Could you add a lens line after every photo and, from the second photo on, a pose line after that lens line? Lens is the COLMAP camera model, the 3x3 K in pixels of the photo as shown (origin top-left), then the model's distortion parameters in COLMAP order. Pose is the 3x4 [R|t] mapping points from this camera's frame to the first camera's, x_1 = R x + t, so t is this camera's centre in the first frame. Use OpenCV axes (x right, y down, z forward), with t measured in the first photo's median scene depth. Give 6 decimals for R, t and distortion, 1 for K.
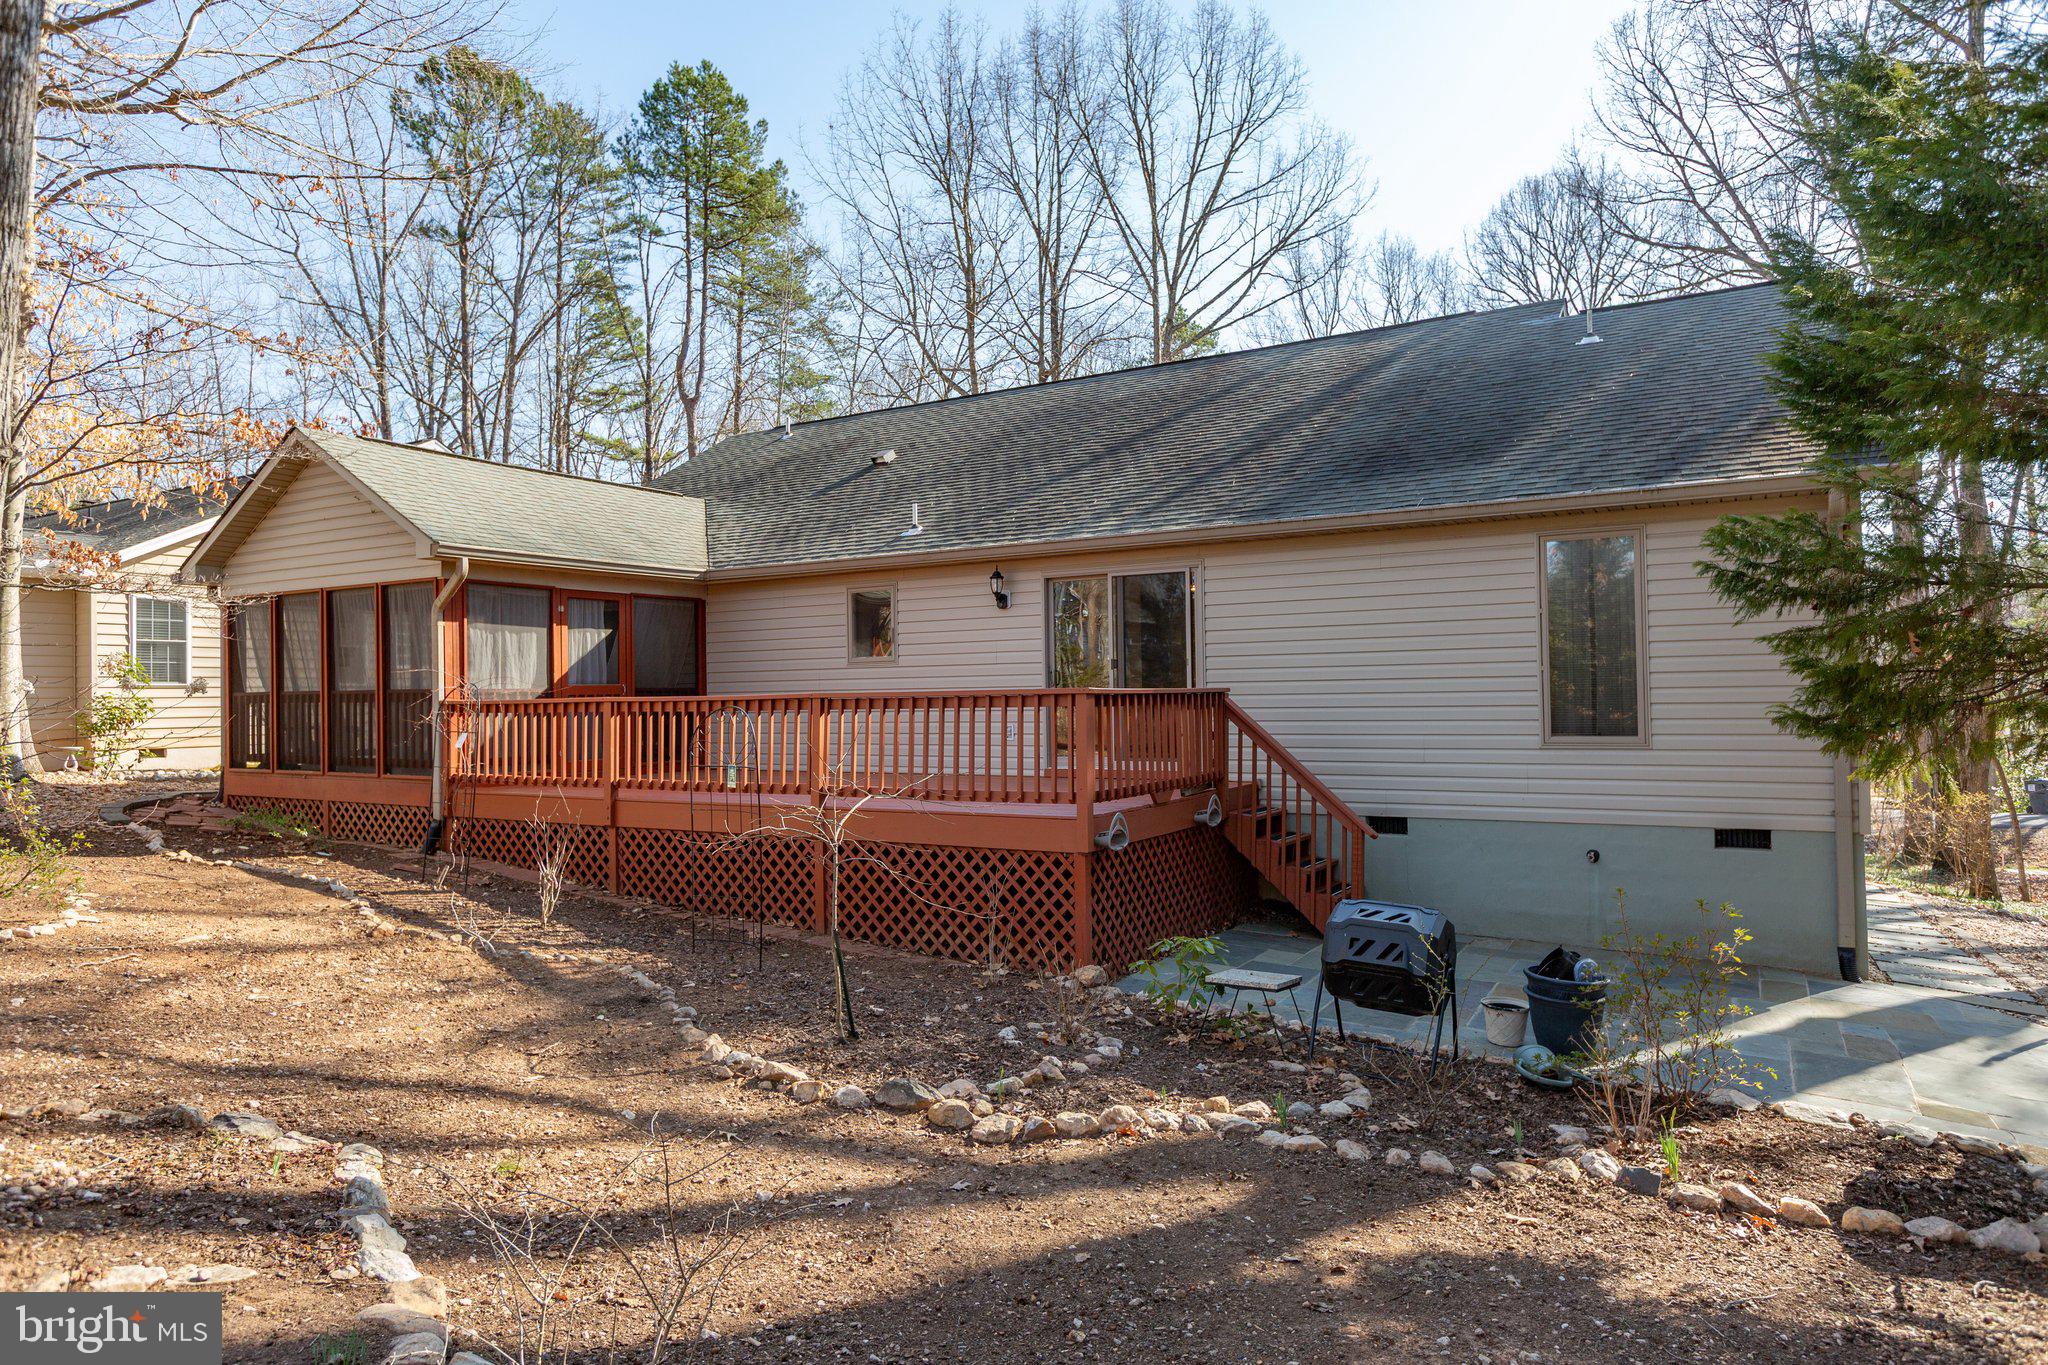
lens RADIAL K [[1252.8, 0, 1022.0], [0, 1252.8, 687.1], [0, 0, 1]] dist [0.009104, 0.001355]
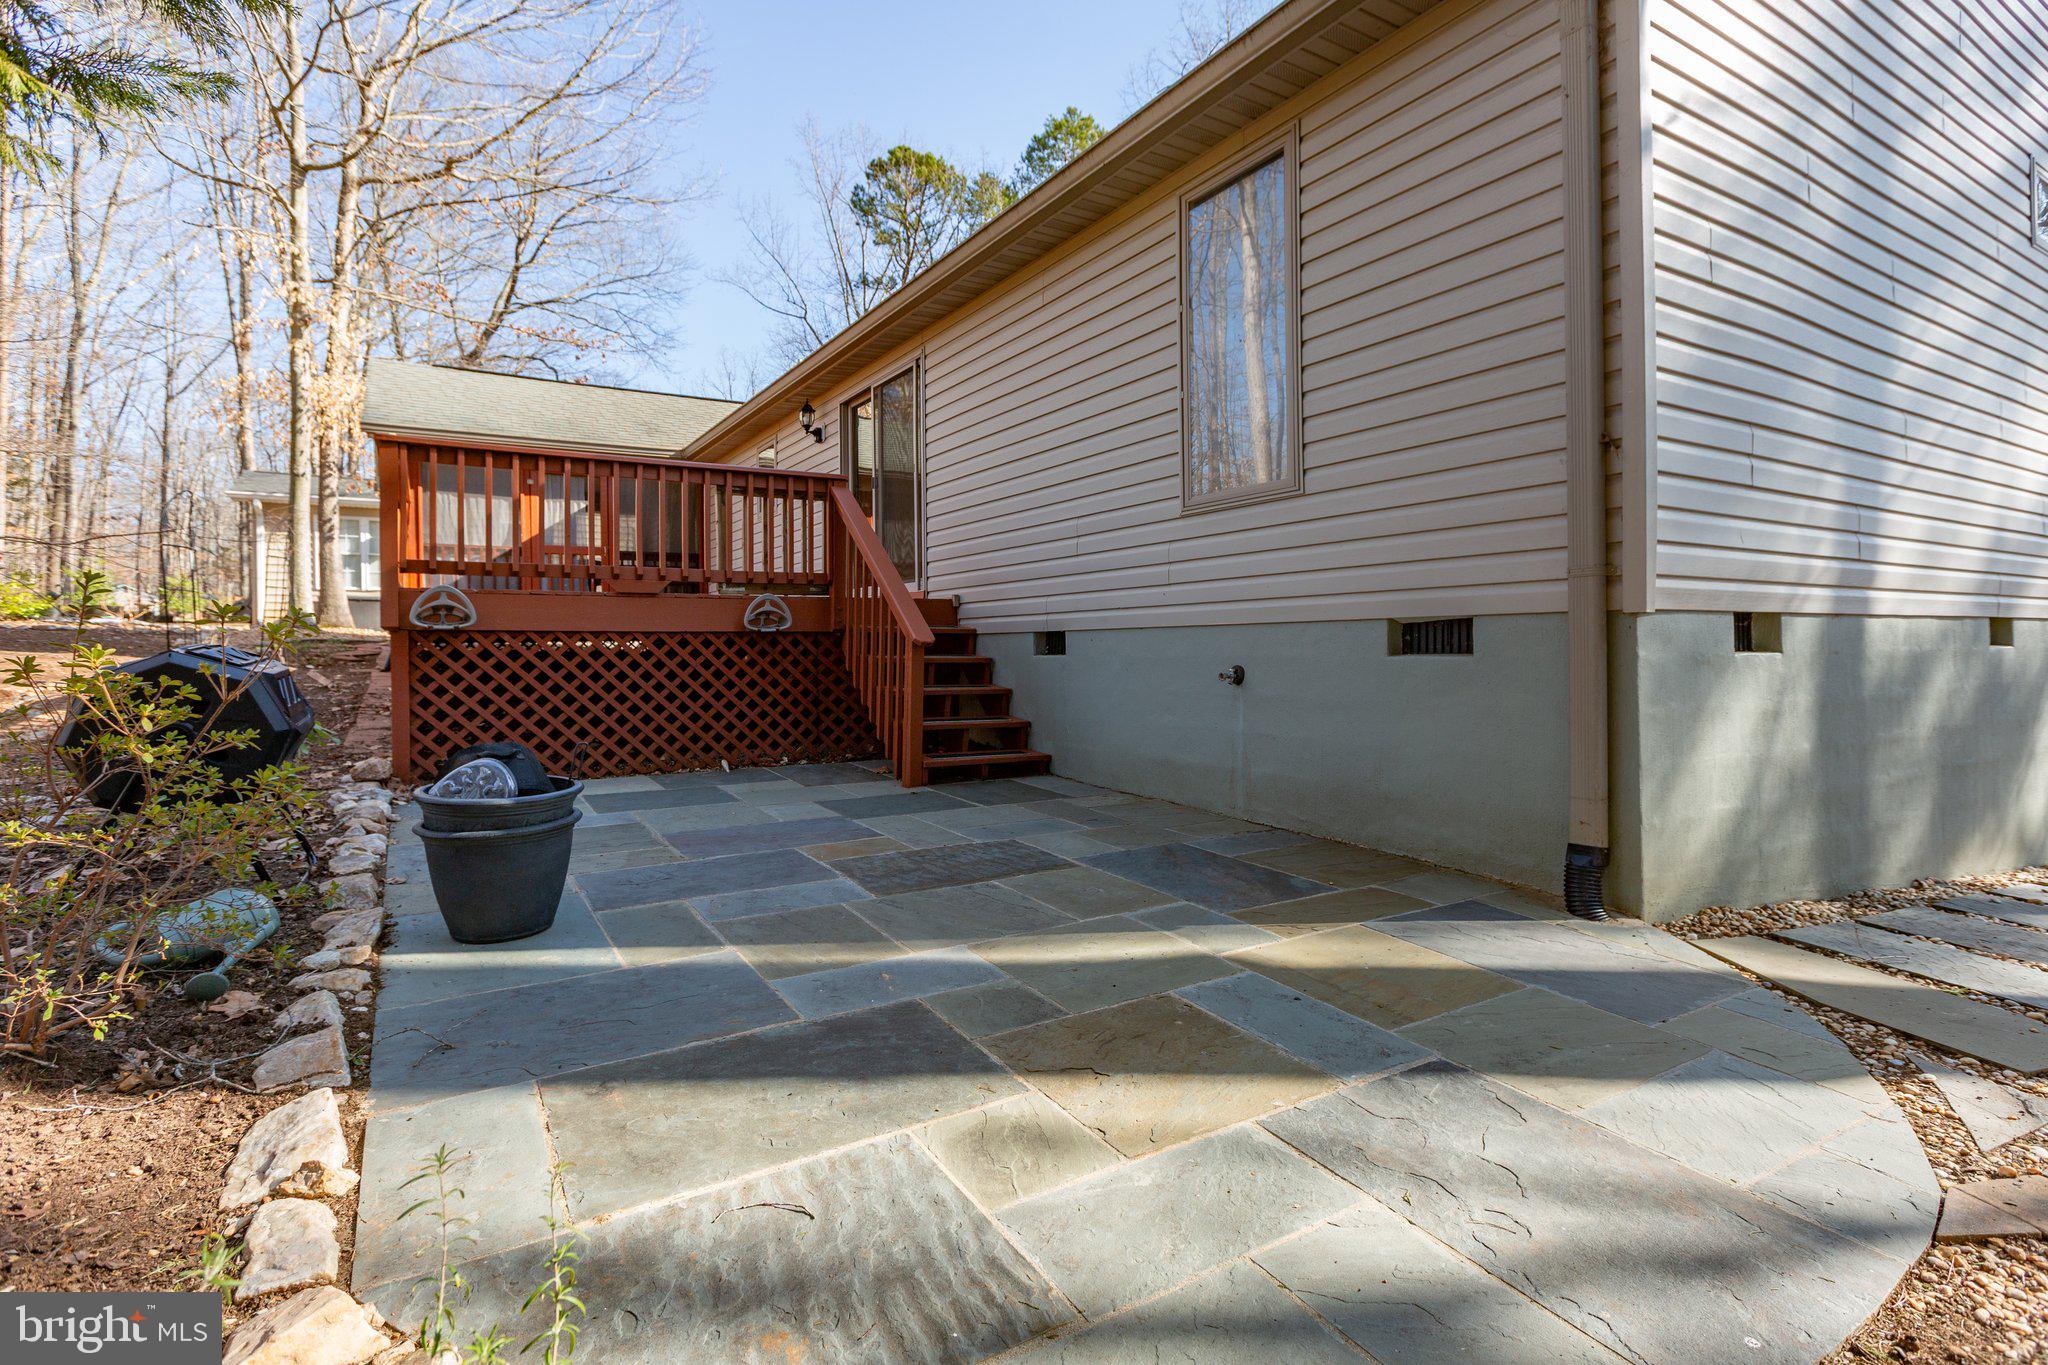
lens RADIAL K [[937.6, 0, 1025.1], [0, 937.6, 670.3], [0, 0, 1]] dist [0.003568, -0.003288]
pose [[0.870938, 0.008215, -0.491324, 0.533323], [0.006318, 0.999590, 0.027913, 0.105840], [0.491352, -0.027415, 0.870529, 0.469627]]
